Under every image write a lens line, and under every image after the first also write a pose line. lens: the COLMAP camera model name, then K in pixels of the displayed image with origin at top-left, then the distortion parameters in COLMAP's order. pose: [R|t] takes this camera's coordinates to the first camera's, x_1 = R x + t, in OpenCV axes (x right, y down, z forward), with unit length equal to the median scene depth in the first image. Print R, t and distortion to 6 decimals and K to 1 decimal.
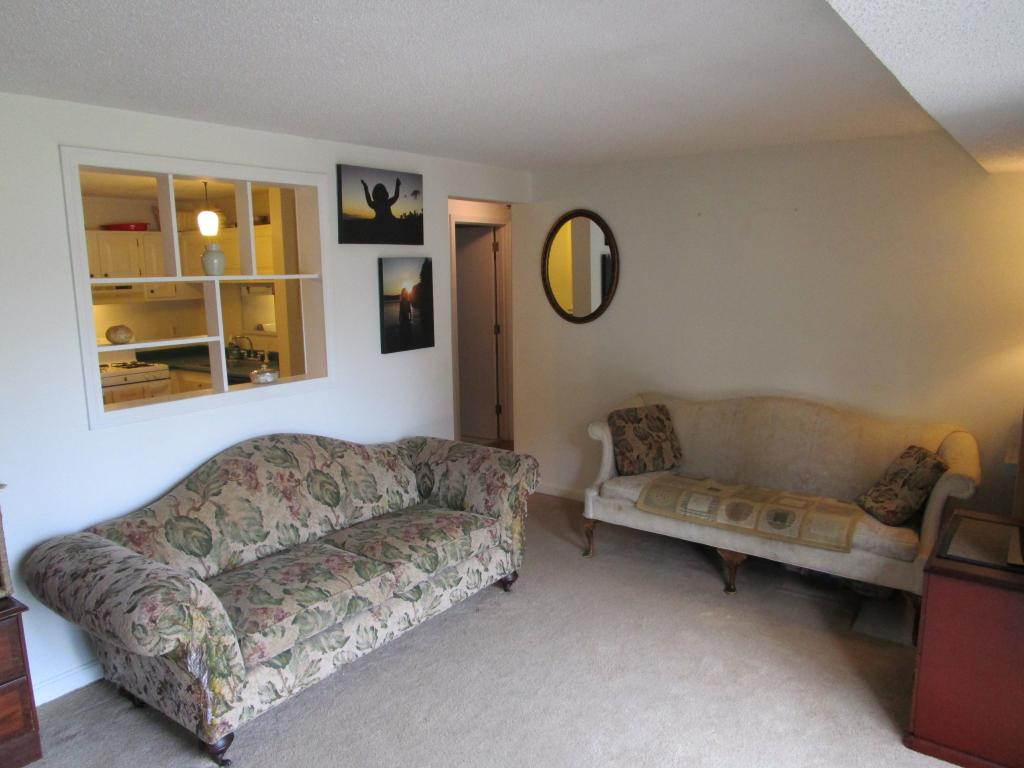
lens RADIAL K [[725.1, 0, 504.6], [0, 725.1, 382.5], [0, 0, 1]] dist [-0.034680, 0.007670]
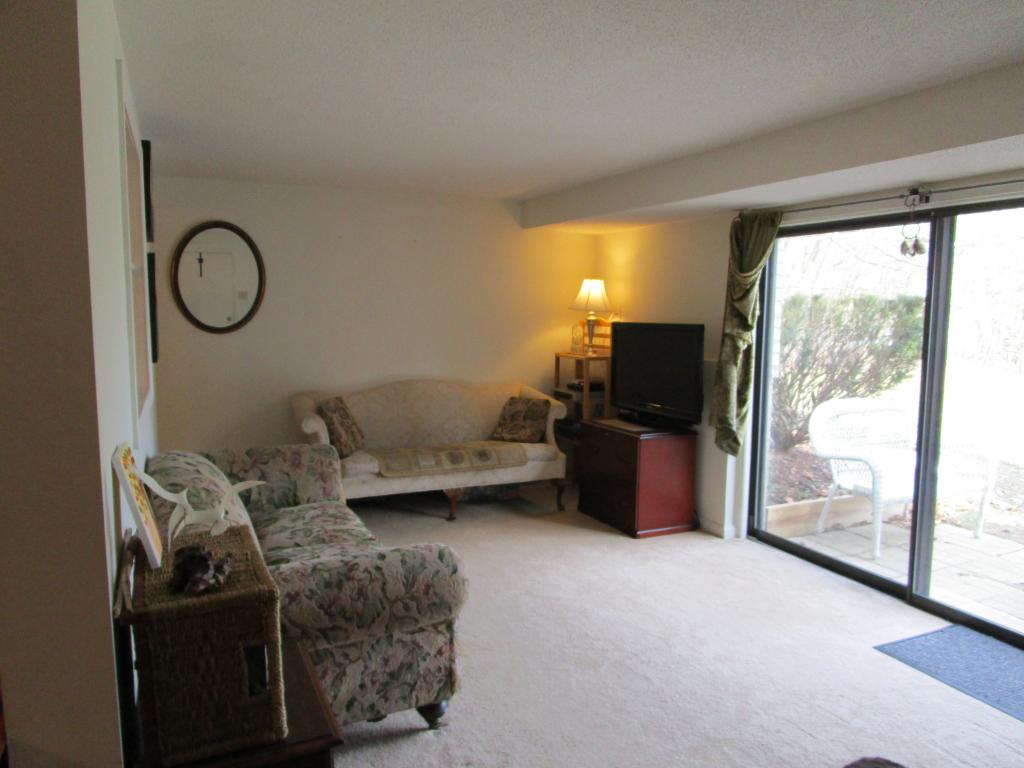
lens RADIAL K [[725.1, 0, 504.6], [0, 725.1, 382.5], [0, 0, 1]] dist [-0.034680, 0.007670]
pose [[0.481873, -0.080512, 0.872534, -0.850914], [0.133447, 0.990897, 0.017736, 0.029045], [-0.866020, 0.107890, 0.488231, 0.257909]]
